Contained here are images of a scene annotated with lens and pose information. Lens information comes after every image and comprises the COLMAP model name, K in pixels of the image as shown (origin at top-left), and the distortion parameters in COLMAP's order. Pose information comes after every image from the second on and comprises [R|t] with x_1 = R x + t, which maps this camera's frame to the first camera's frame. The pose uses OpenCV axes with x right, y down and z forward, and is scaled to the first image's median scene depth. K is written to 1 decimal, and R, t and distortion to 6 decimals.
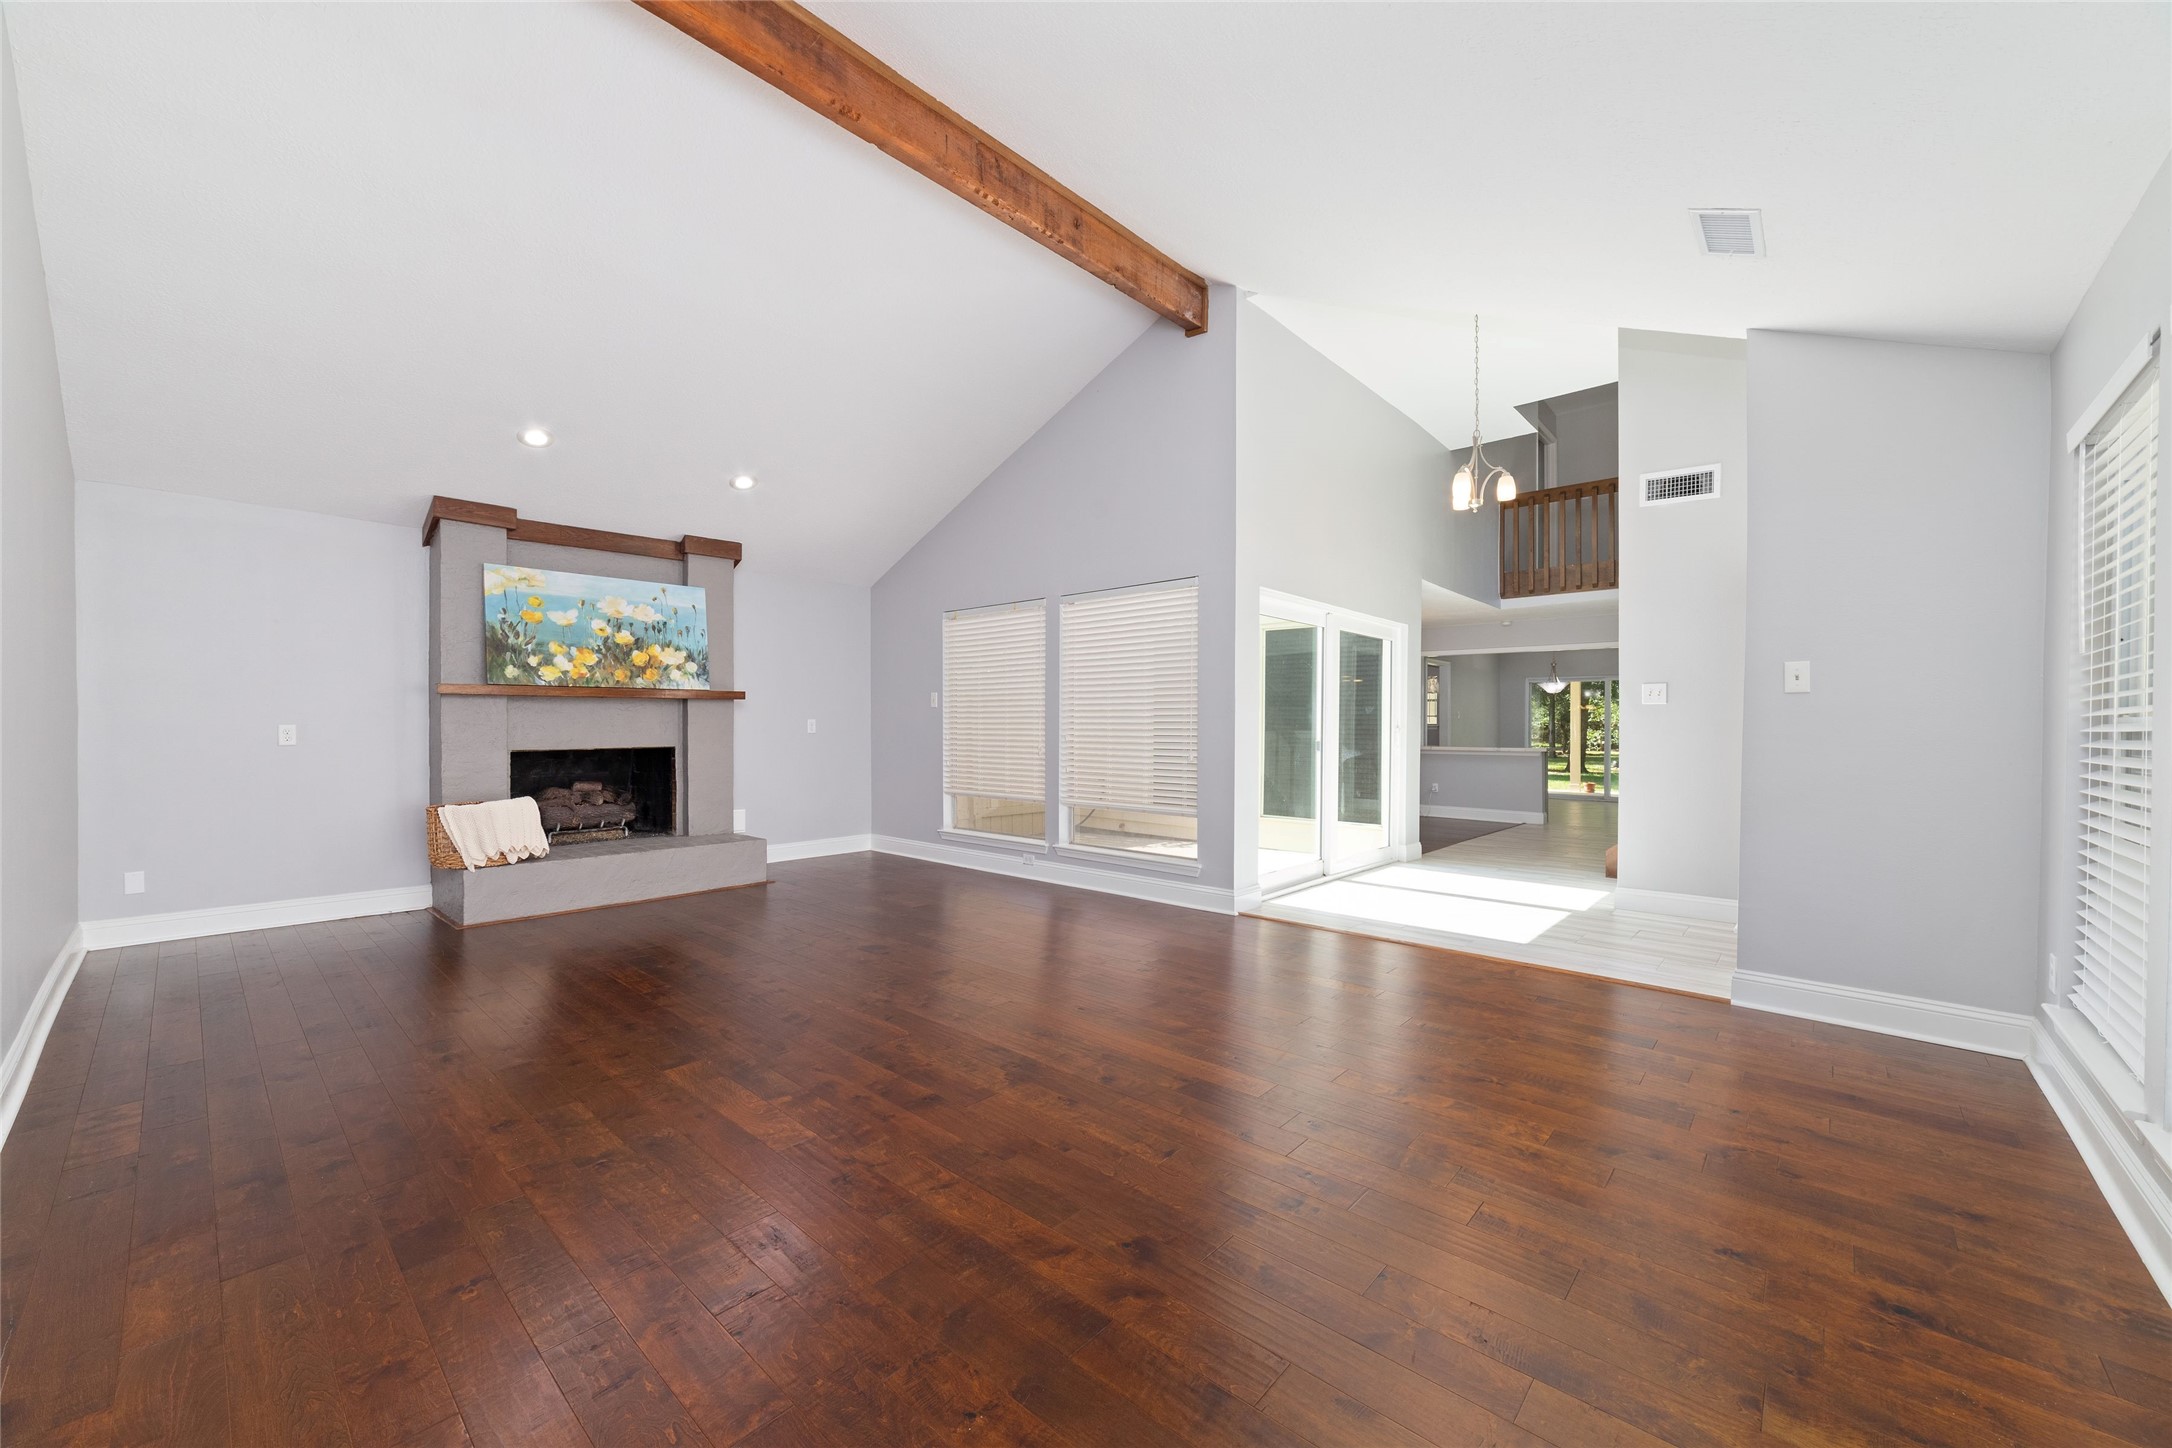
lens RADIAL K [[831.7, 0, 1089.8], [0, 831.7, 728.5], [0, 0, 1]] dist [-0.008376, 0.001737]
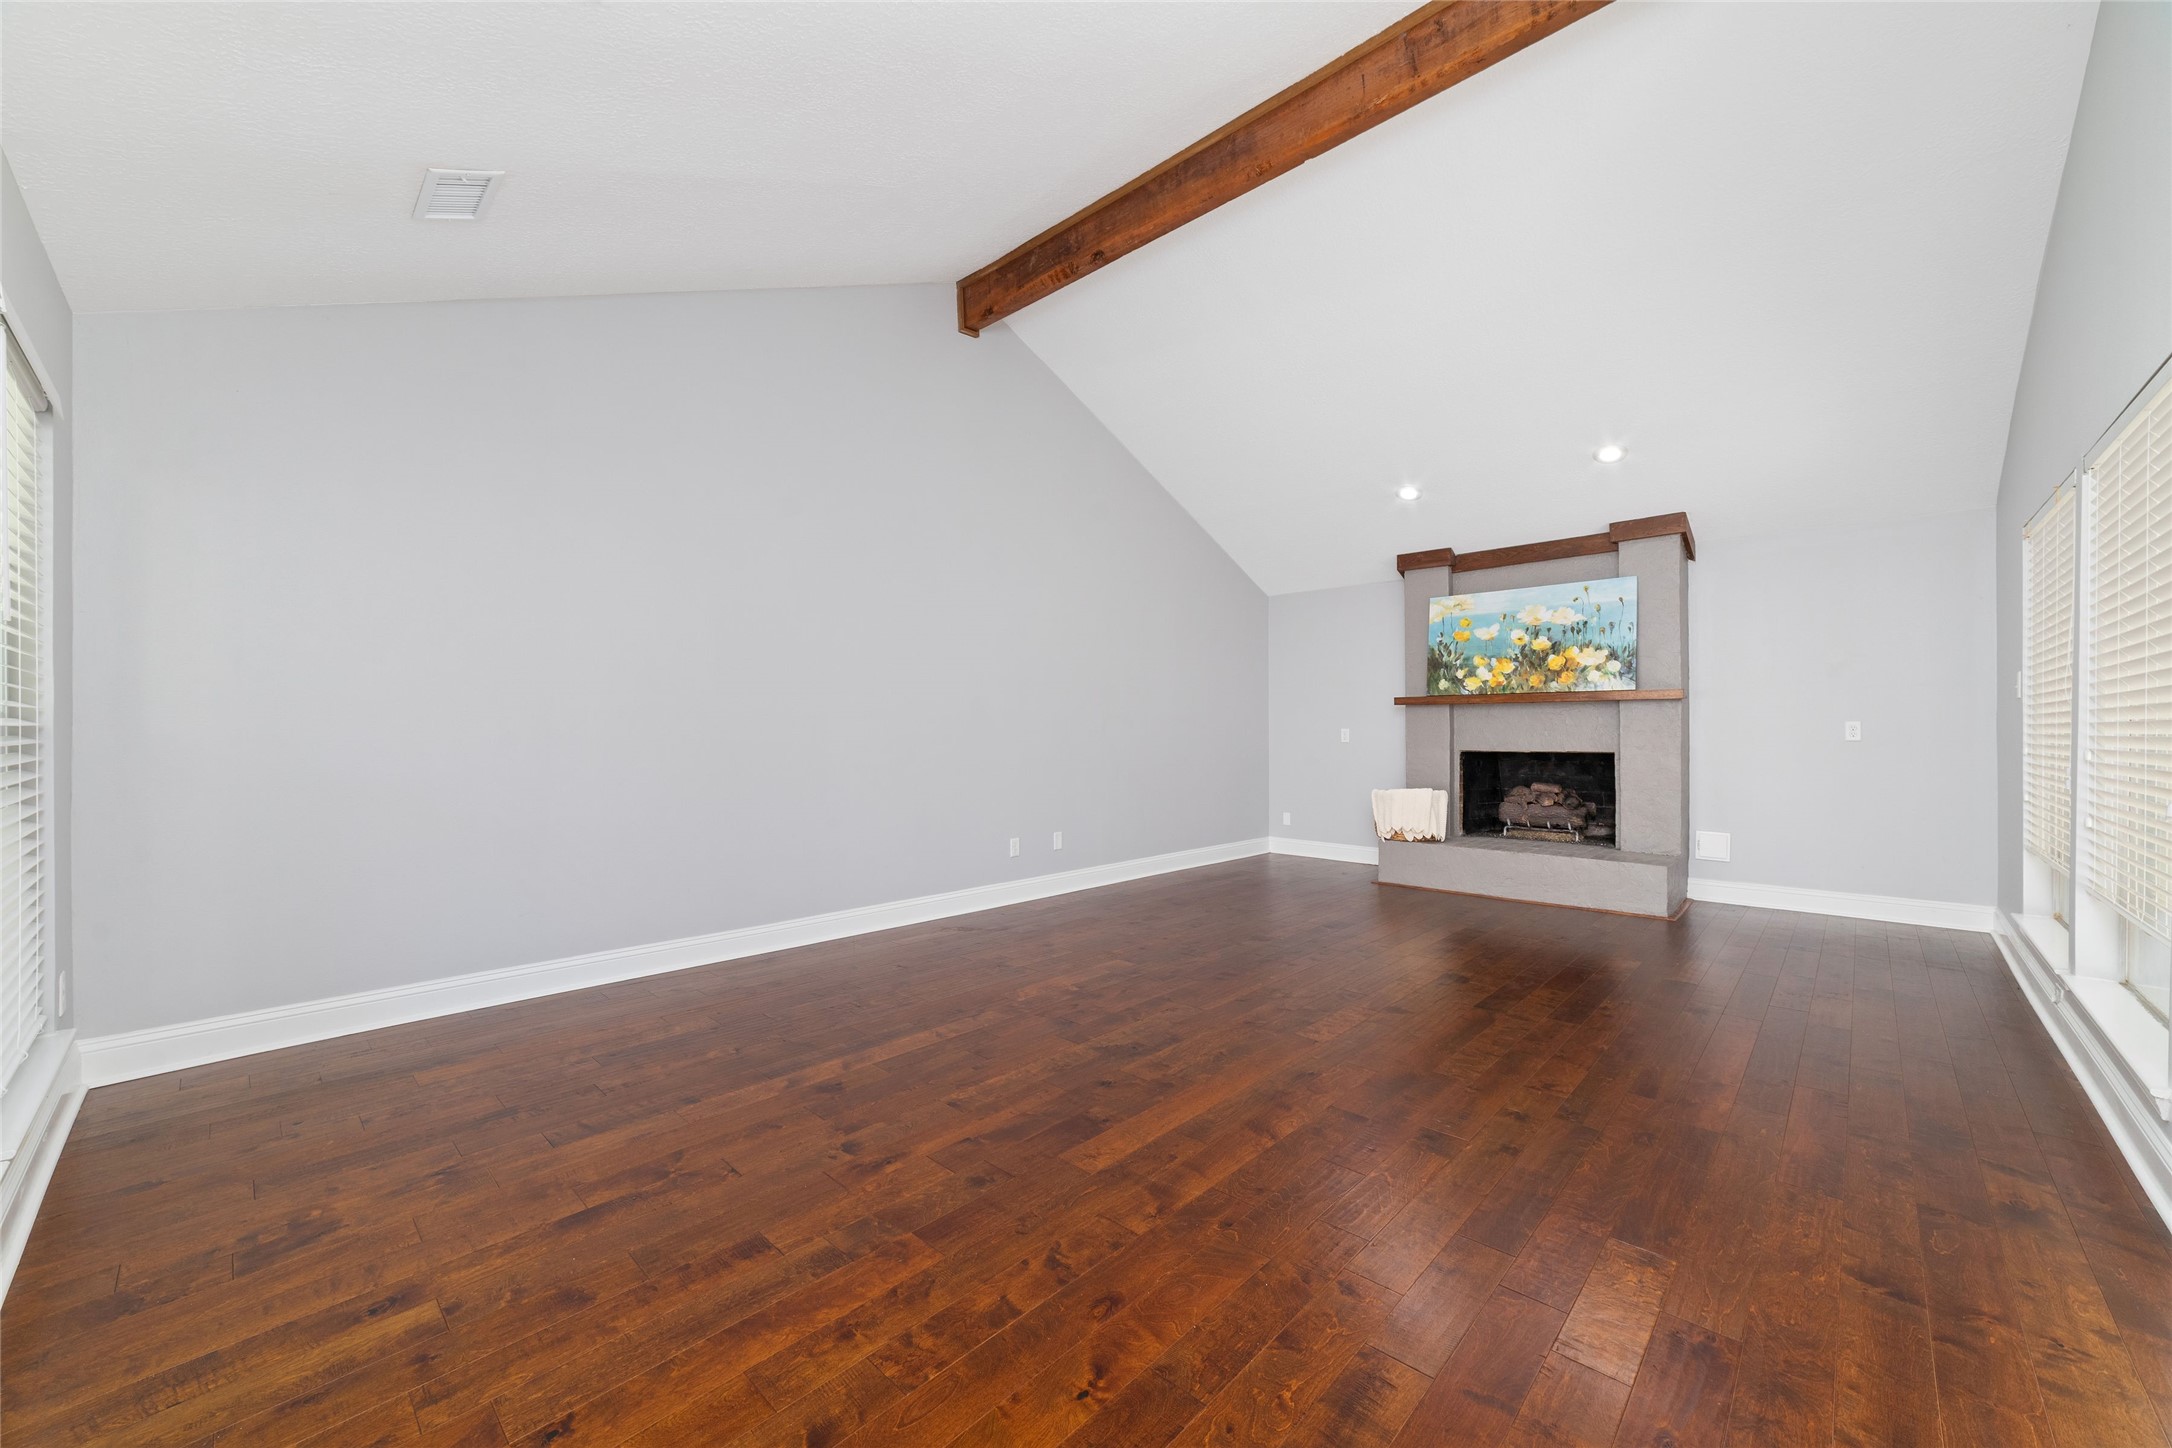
lens RADIAL K [[831.7, 0, 1090.2], [0, 831.7, 729.2], [0, 0, 1]] dist [-0.008376, 0.001737]
pose [[-0.018690, -0.001346, -0.999824, 0.479116], [-0.005405, 0.999985, -0.001245, 0.000457], [0.999811, 0.005381, -0.018697, 0.471601]]
